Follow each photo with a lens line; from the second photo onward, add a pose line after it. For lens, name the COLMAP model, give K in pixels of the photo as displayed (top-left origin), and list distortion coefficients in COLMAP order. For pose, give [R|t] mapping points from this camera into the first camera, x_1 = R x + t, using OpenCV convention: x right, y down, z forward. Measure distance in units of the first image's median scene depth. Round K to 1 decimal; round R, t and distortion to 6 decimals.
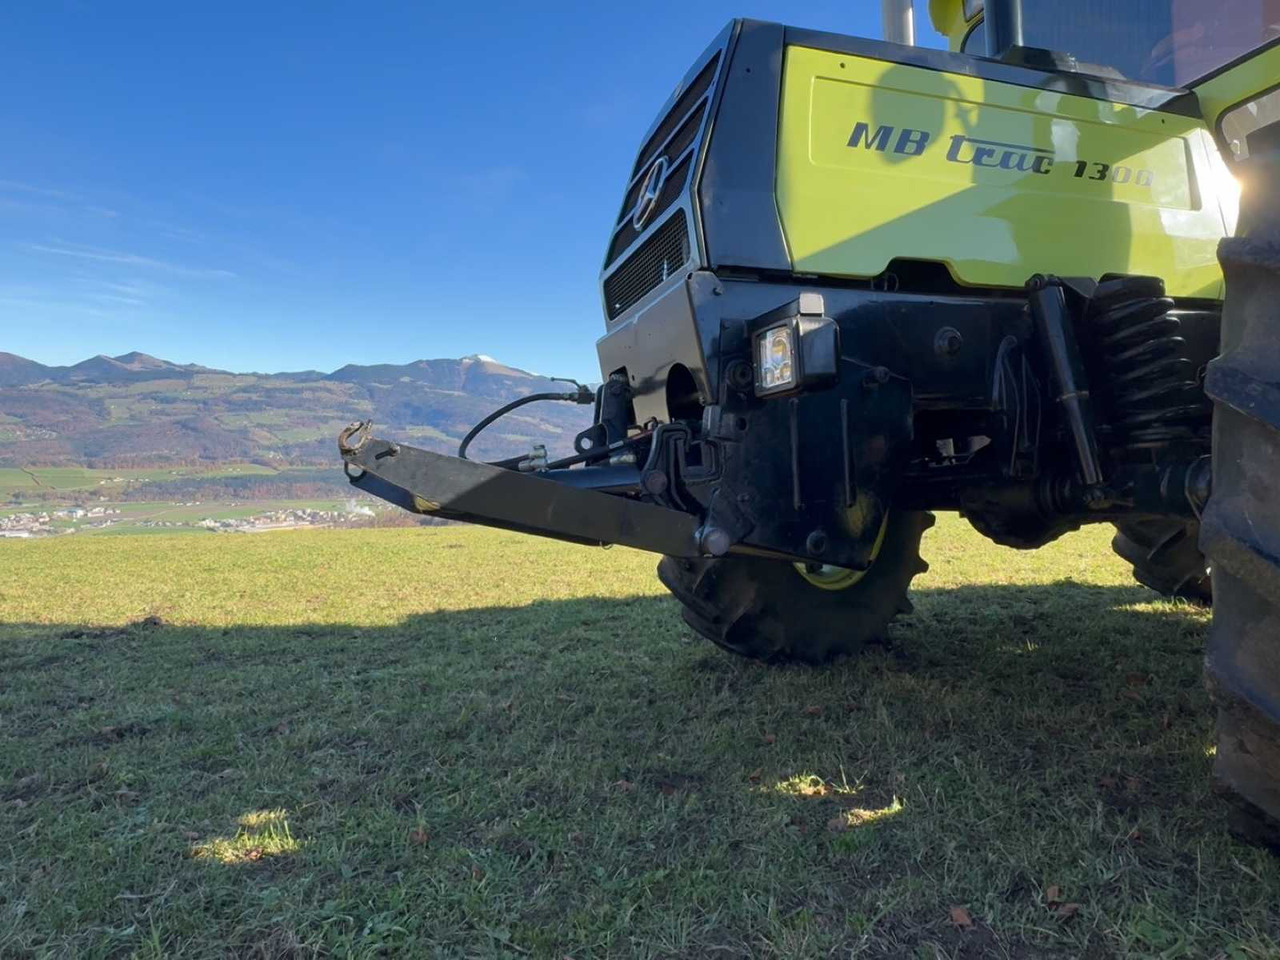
lens RADIAL K [[771.8, 0, 638.7], [0, 771.8, 464.1], [0, 0, 1]] dist [0.004229, 0.000065]
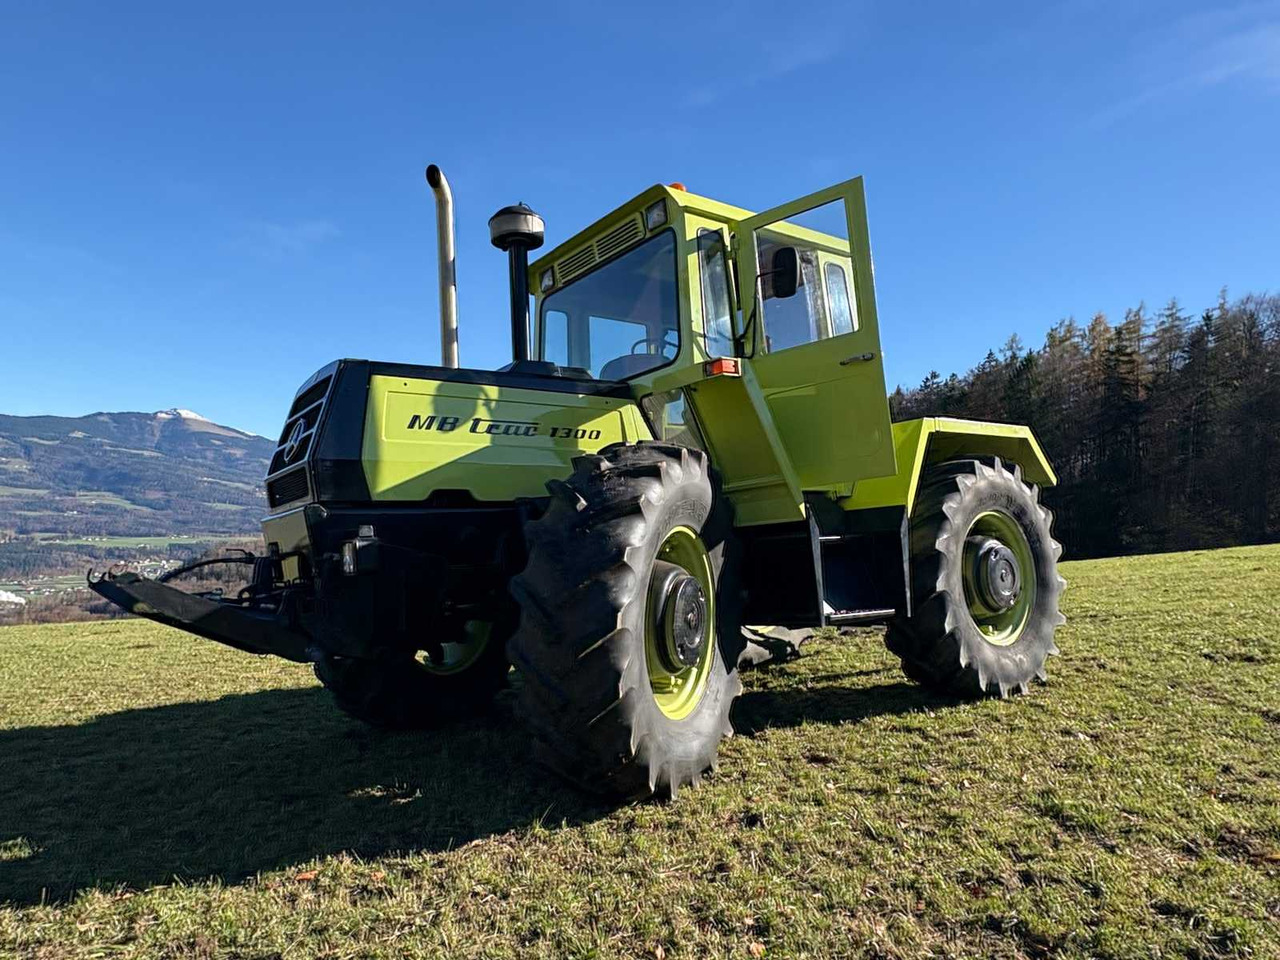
lens RADIAL K [[809.6, 0, 640.0], [0, 809.6, 480.0], [0, 0, 1]] dist [-0.000326, -0.001319]
pose [[0.950218, 0.017365, 0.311102, 0.169106], [0.004448, 0.997588, -0.069268, -0.133180], [-0.311555, 0.067203, 0.947849, -0.813720]]
